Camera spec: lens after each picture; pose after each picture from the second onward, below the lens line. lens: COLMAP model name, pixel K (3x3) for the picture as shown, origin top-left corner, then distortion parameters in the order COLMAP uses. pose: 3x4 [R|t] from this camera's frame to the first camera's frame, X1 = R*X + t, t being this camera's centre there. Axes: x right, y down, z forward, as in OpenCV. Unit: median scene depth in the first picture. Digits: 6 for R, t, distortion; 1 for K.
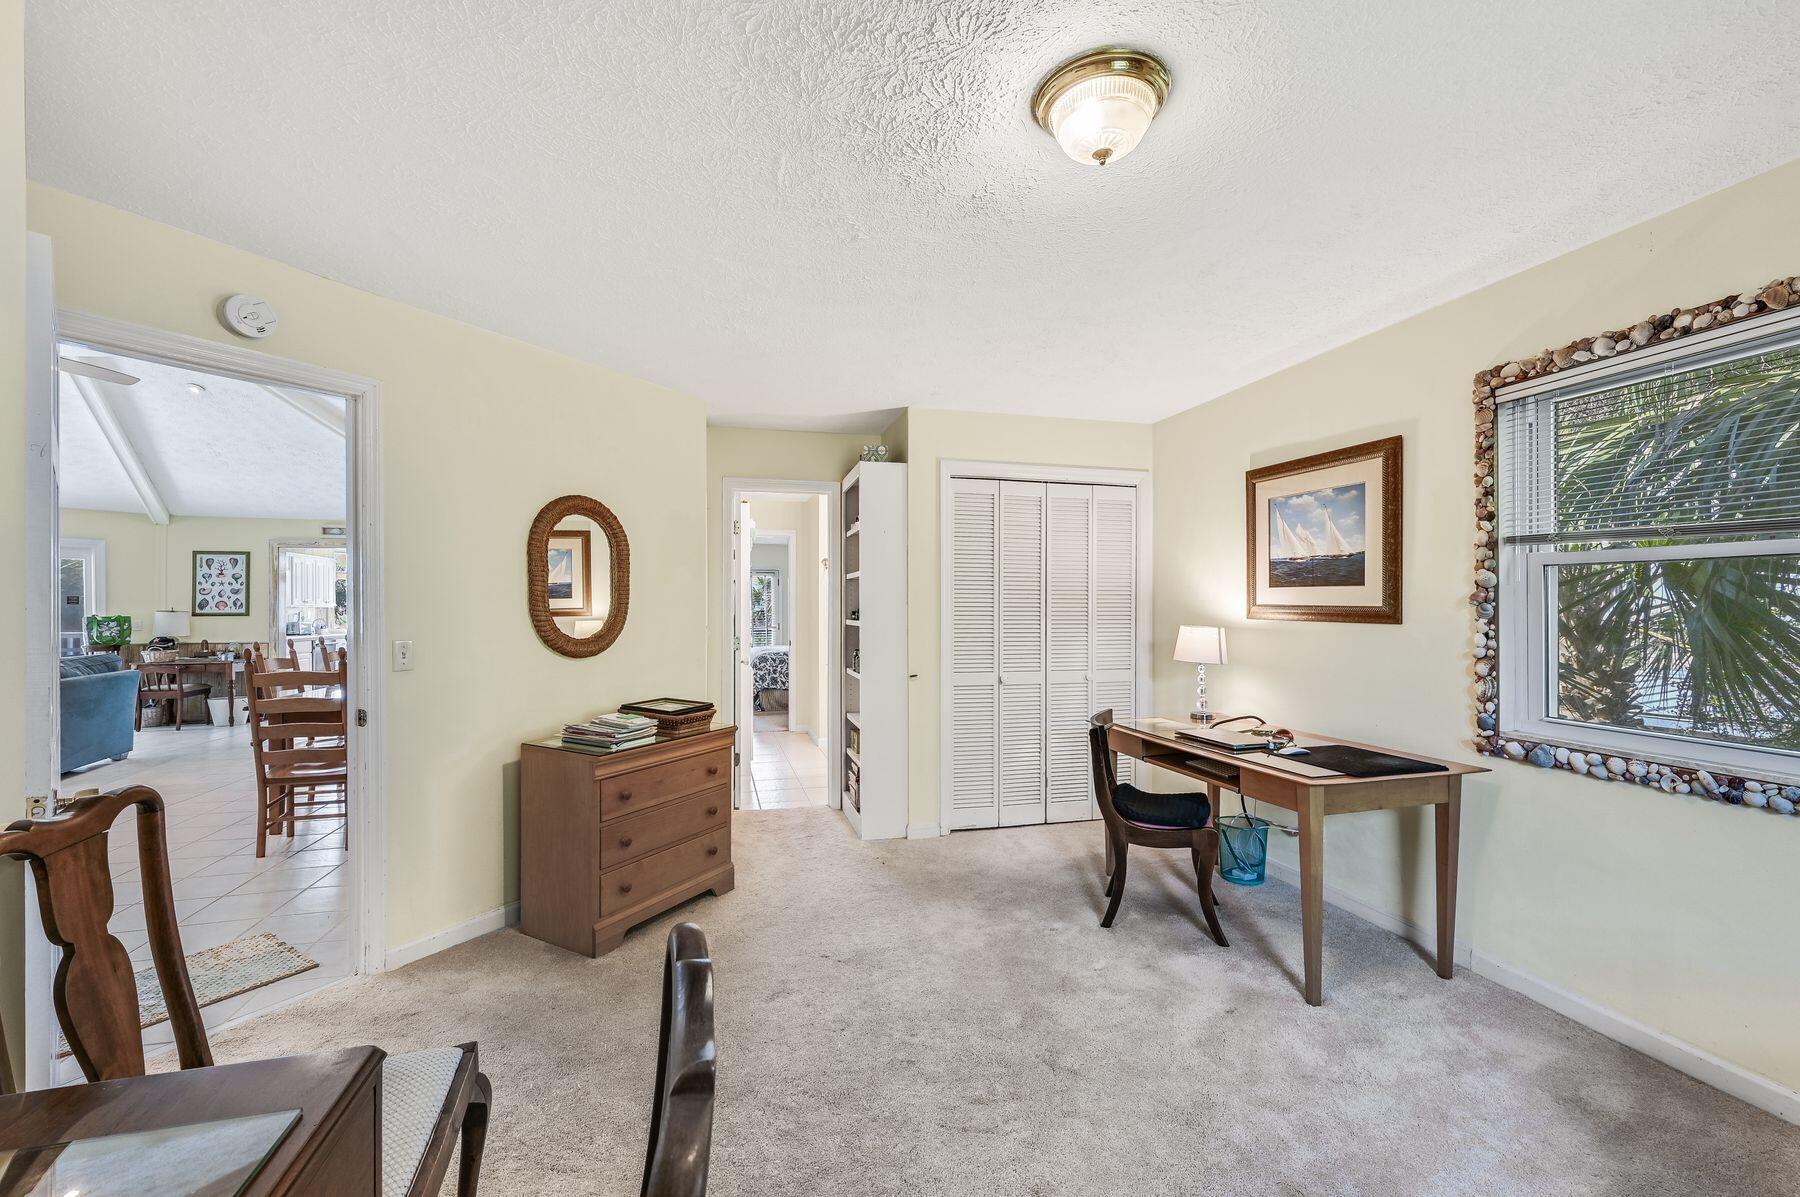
lens RADIAL K [[725.2, 0, 911.7], [0, 725.2, 609.0], [0, 0, 1]] dist [-0.000417, -0.000103]
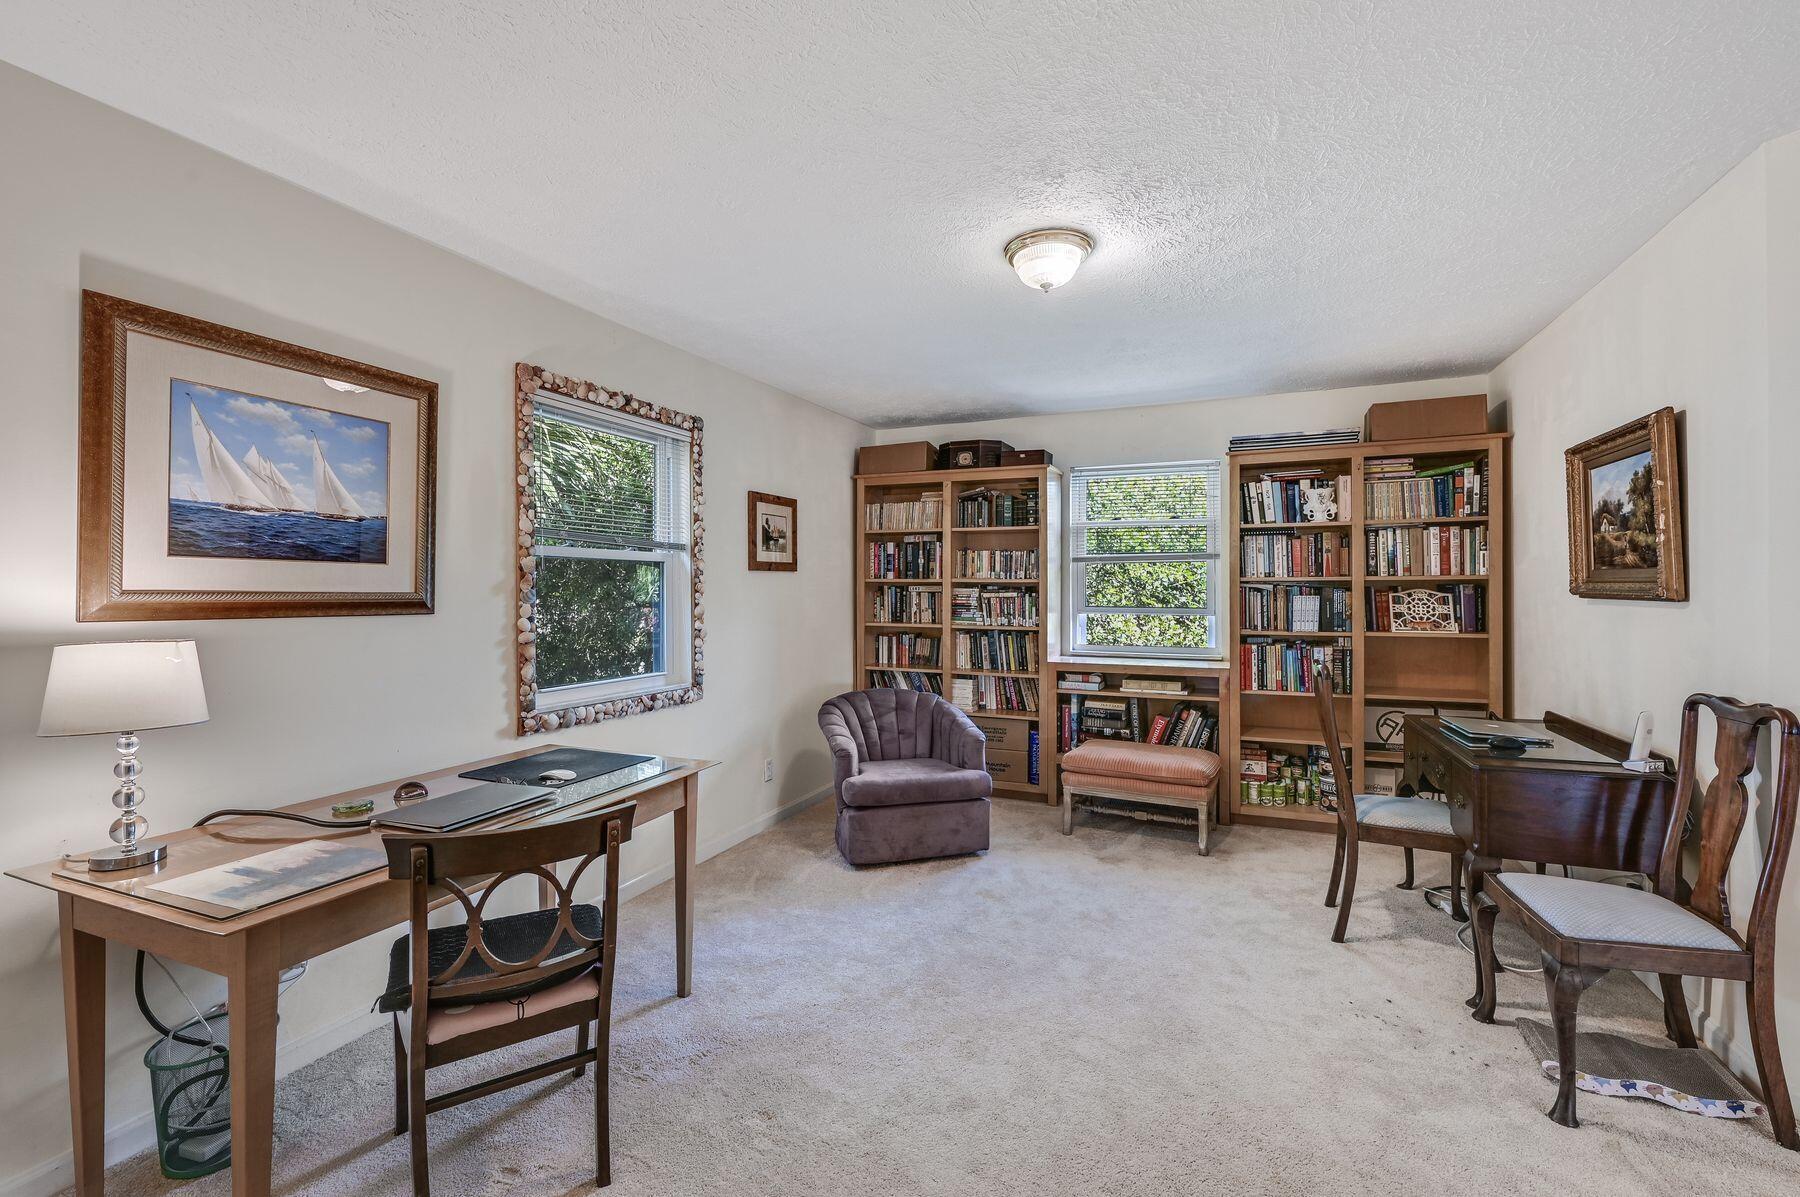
lens RADIAL K [[799.5, 0, 899.2], [0, 799.5, 584.5], [0, 0, 1]] dist [-0.000116, -0.000010]
pose [[-0.777049, 0.004099, 0.629427, -0.277157], [0.002313, 0.999991, -0.003657, -0.006999], [-0.629436, -0.001386, -0.777051, 1.263887]]
